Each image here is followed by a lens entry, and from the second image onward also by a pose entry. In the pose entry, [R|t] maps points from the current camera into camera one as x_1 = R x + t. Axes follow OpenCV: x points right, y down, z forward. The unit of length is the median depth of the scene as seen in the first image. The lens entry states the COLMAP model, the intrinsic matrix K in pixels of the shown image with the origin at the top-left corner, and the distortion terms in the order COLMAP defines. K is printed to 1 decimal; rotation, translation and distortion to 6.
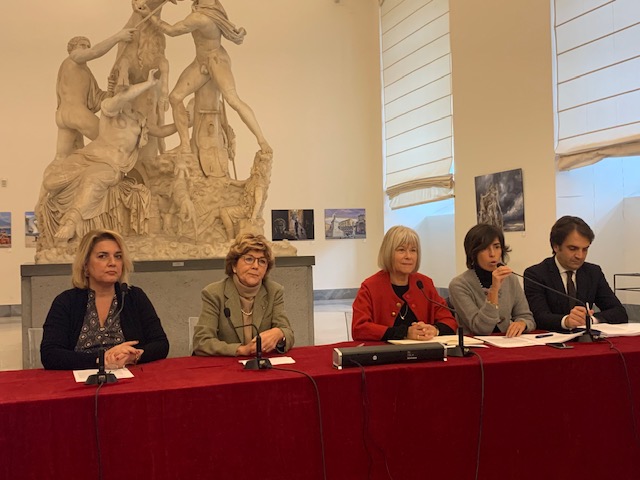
lens RADIAL K [[757.5, 0, 321.2], [0, 757.5, 239.7], [0, 0, 1]] dist [0.144718, 0.000000]
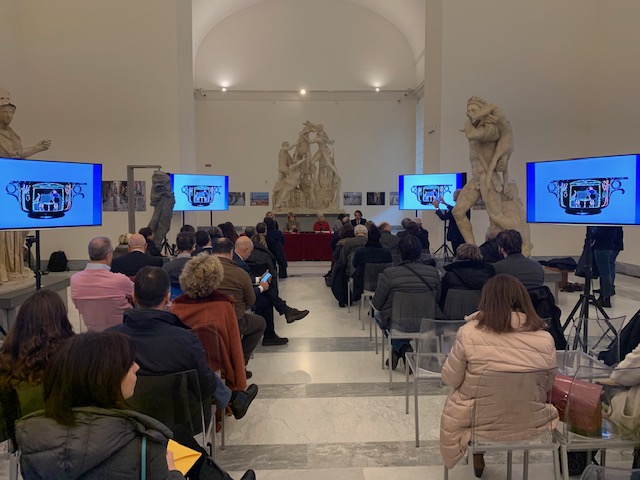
lens RADIAL K [[486.7, 0, 319.1], [0, 486.7, 239.7], [0, 0, 1]] dist [0.000991, 0.000032]
pose [[0.957421, 0.045157, -0.285142, 0.430607], [-0.019023, 0.995412, 0.093768, -0.057194], [0.288068, -0.084351, 0.953888, -0.954414]]
